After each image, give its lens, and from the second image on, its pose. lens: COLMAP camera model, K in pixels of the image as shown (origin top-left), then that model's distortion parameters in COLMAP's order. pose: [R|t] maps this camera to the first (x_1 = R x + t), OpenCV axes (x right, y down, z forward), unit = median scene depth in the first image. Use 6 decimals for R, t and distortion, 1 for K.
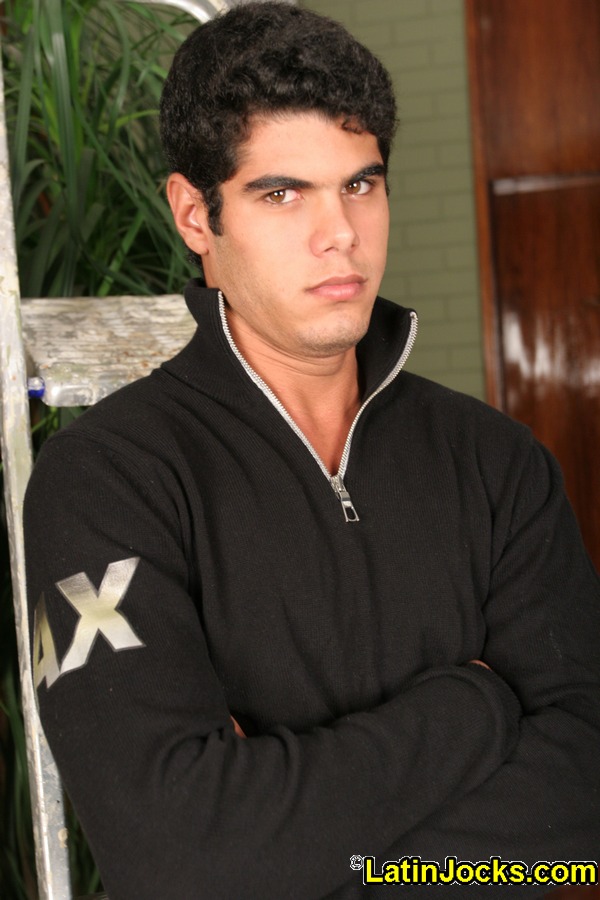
lens RADIAL K [[1528.2, 0, 295.2], [0, 1528.2, 456.8], [0, 0, 1]] dist [-0.008495, 0.000000]
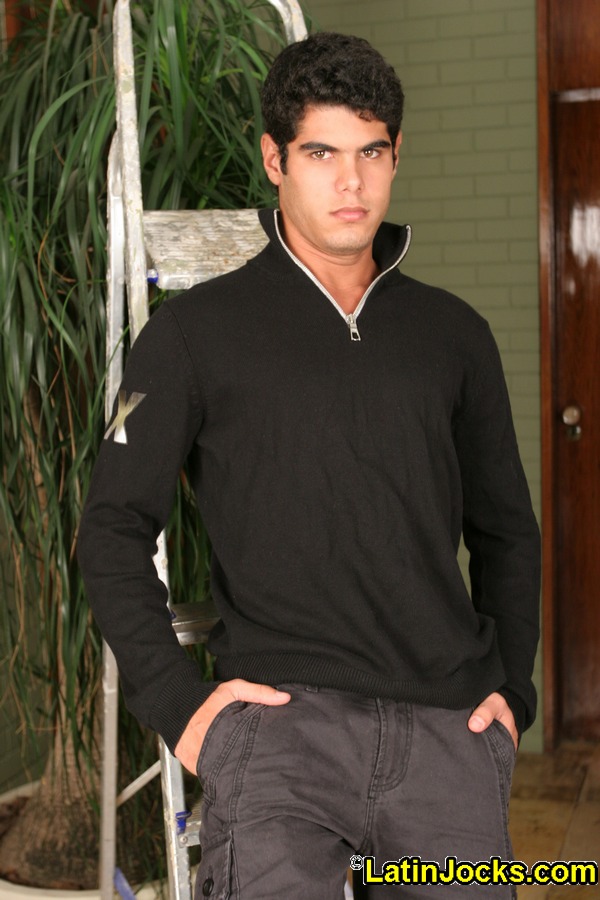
lens RADIAL K [[1528.2, 0, 301.3], [0, 1528.2, 443.1], [0, 0, 1]] dist [-0.008495, 0.000000]
pose [[0.997250, 0.053557, -0.051224, 0.055090], [-0.049674, 0.995998, 0.074295, -0.000594], [0.054998, -0.071546, 0.995920, -0.445258]]
